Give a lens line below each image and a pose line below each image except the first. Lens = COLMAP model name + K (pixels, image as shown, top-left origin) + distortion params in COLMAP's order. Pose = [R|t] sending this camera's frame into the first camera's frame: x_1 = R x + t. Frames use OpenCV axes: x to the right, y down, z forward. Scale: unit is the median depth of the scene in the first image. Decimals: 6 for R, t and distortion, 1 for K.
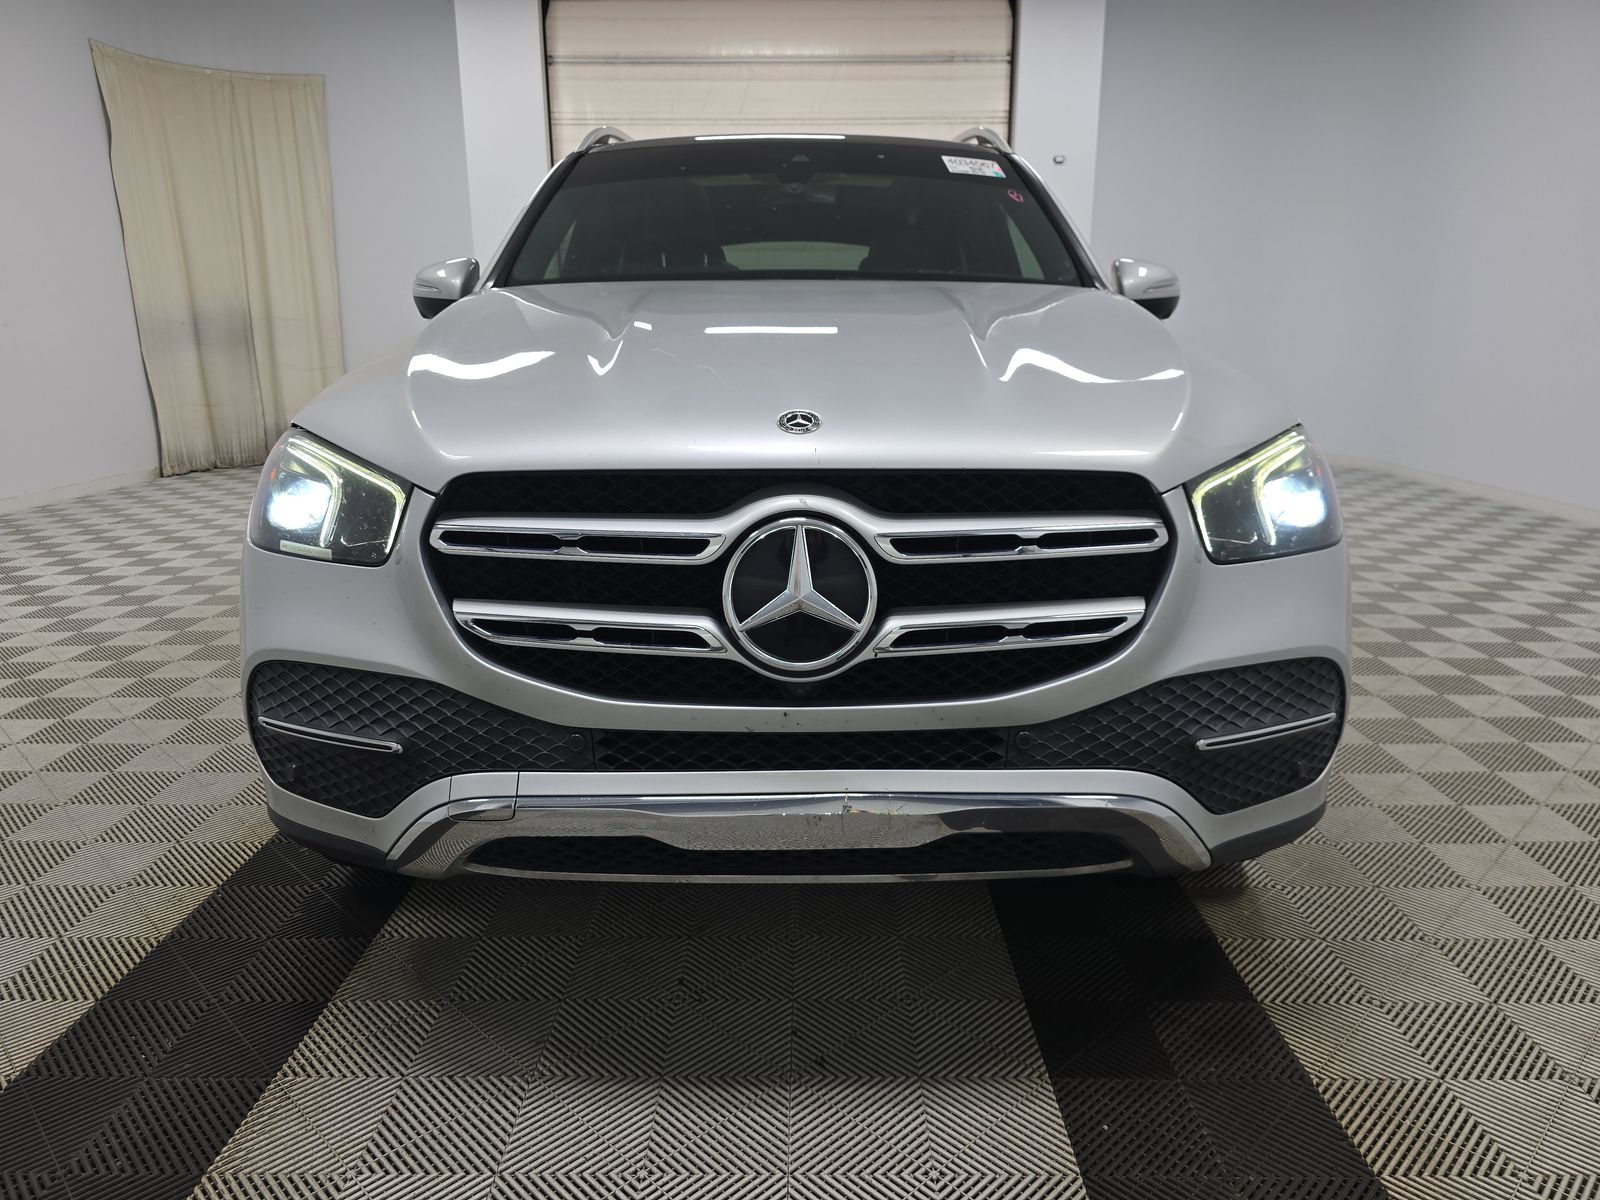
lens RADIAL K [[1086.0, 0, 800.0], [0, 1086.0, 600.0], [0, 0, 1]] dist [0.023089, -0.002895]
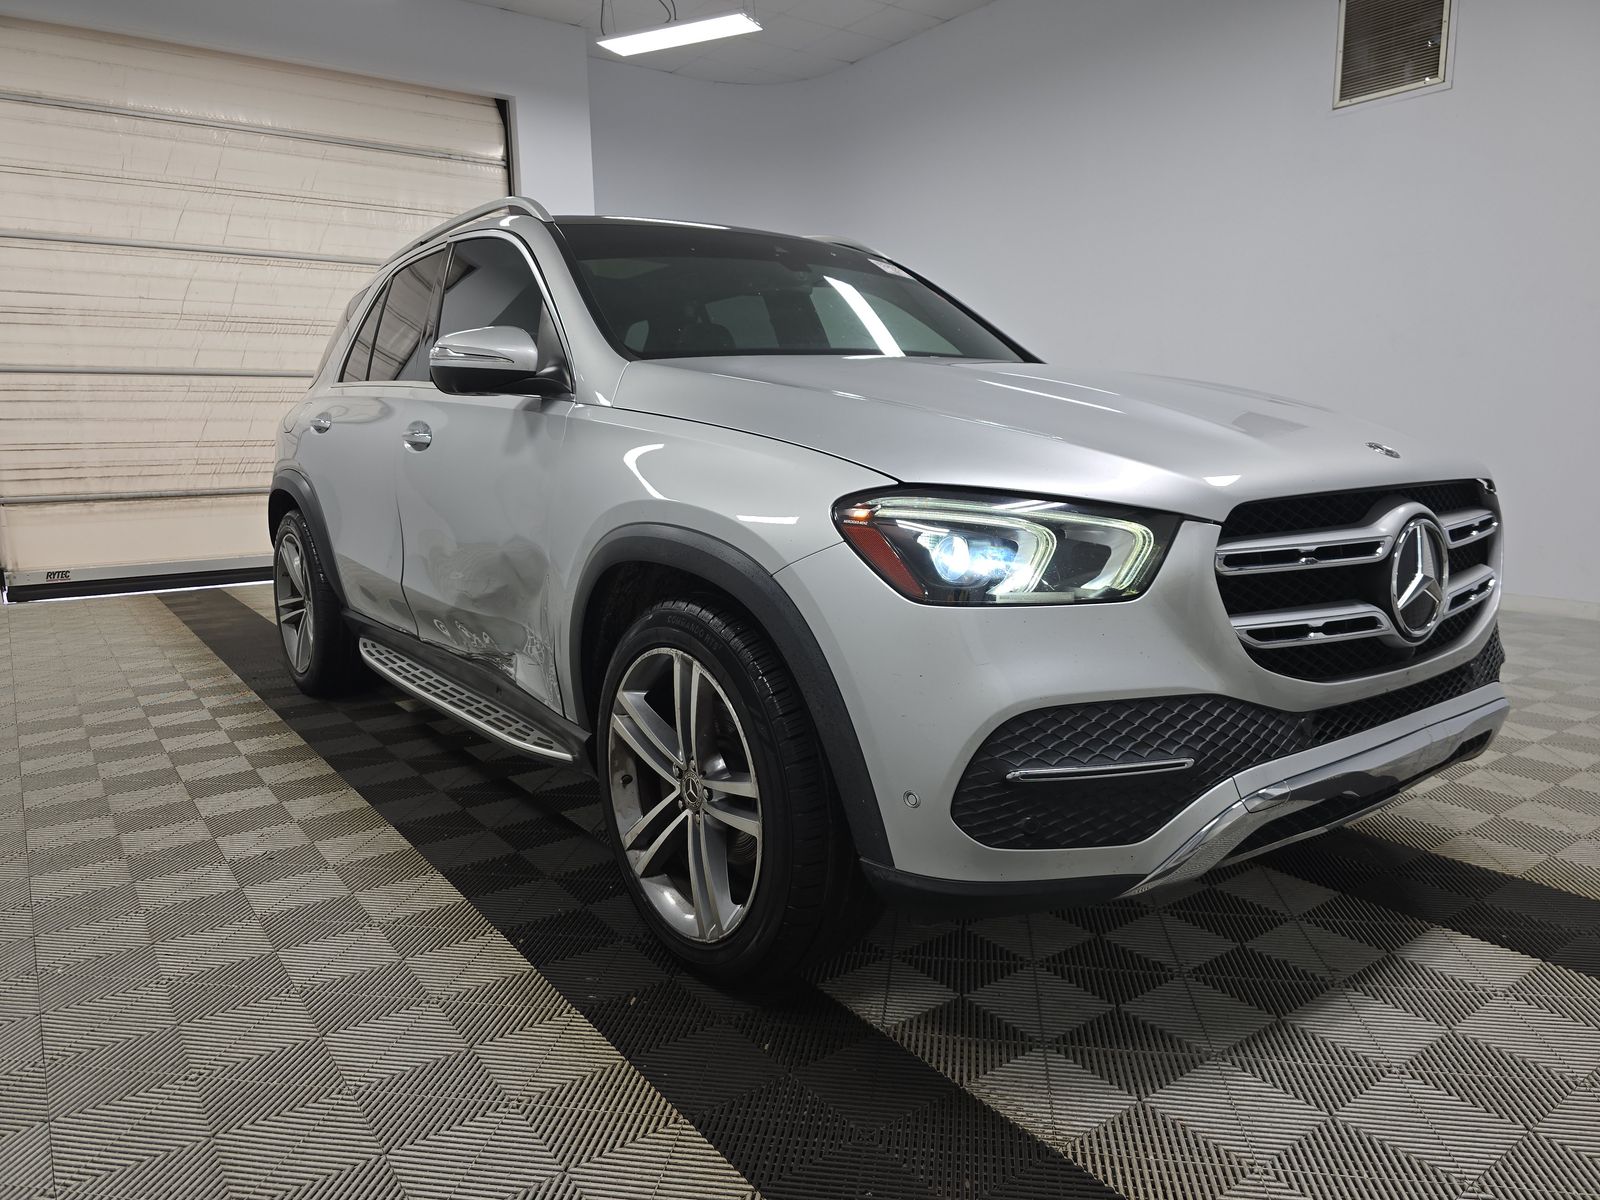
lens RADIAL K [[1086.0, 0, 800.0], [0, 1086.0, 600.0], [0, 0, 1]] dist [0.023089, -0.002895]
pose [[0.802981, -0.102888, 0.587057, -1.080184], [0.154920, 0.987161, -0.038890, -0.033814], [-0.575518, 0.122175, 0.808611, 0.276381]]
